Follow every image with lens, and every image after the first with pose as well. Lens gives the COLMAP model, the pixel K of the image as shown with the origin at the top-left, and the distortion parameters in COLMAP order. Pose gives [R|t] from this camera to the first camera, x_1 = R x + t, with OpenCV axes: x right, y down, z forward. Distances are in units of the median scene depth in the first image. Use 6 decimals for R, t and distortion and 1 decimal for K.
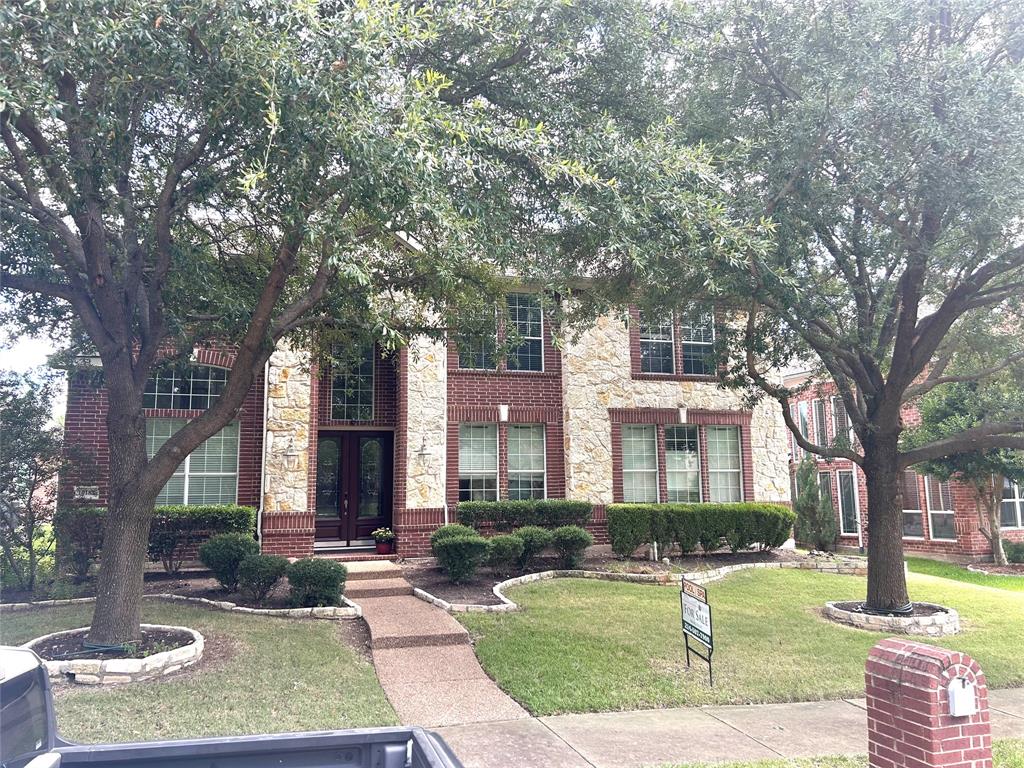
lens RADIAL K [[761.5, 0, 515.3], [0, 761.5, 380.4], [0, 0, 1]] dist [0.073832, -0.060240]
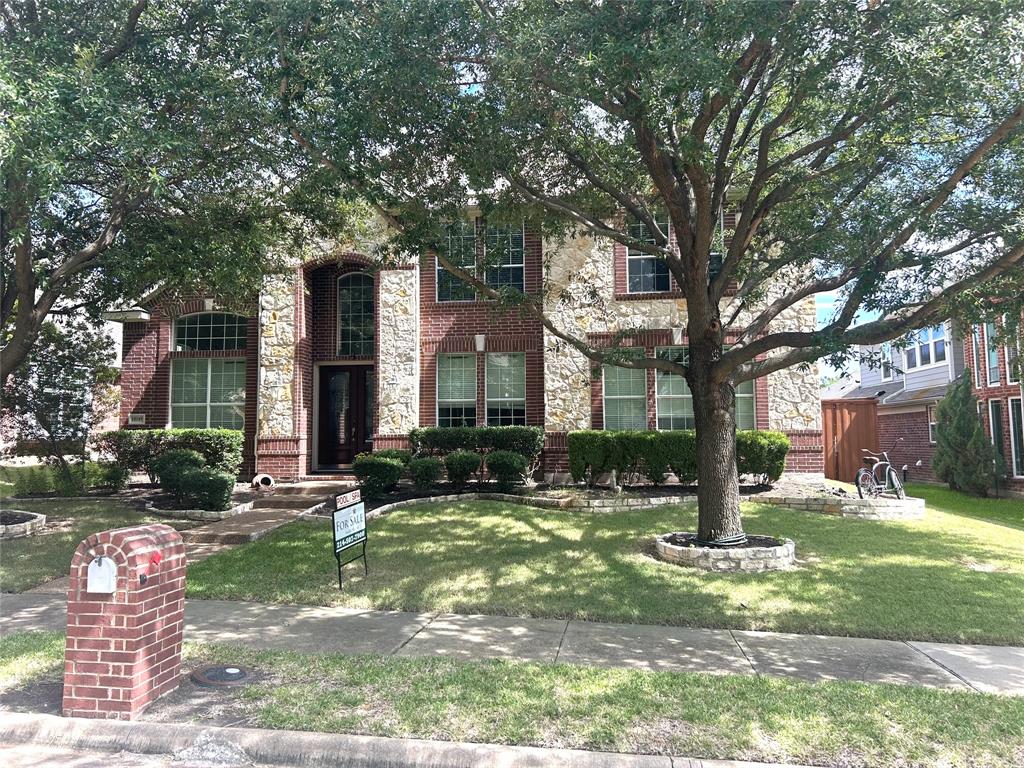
lens RADIAL K [[761.5, 0, 515.3], [0, 761.5, 380.4], [0, 0, 1]] dist [0.073832, -0.060240]
pose [[0.915539, -0.027538, -0.401284, 0.452664], [0.055888, 0.996686, 0.059113, 0.037084], [0.398326, -0.076547, 0.914044, 0.092081]]
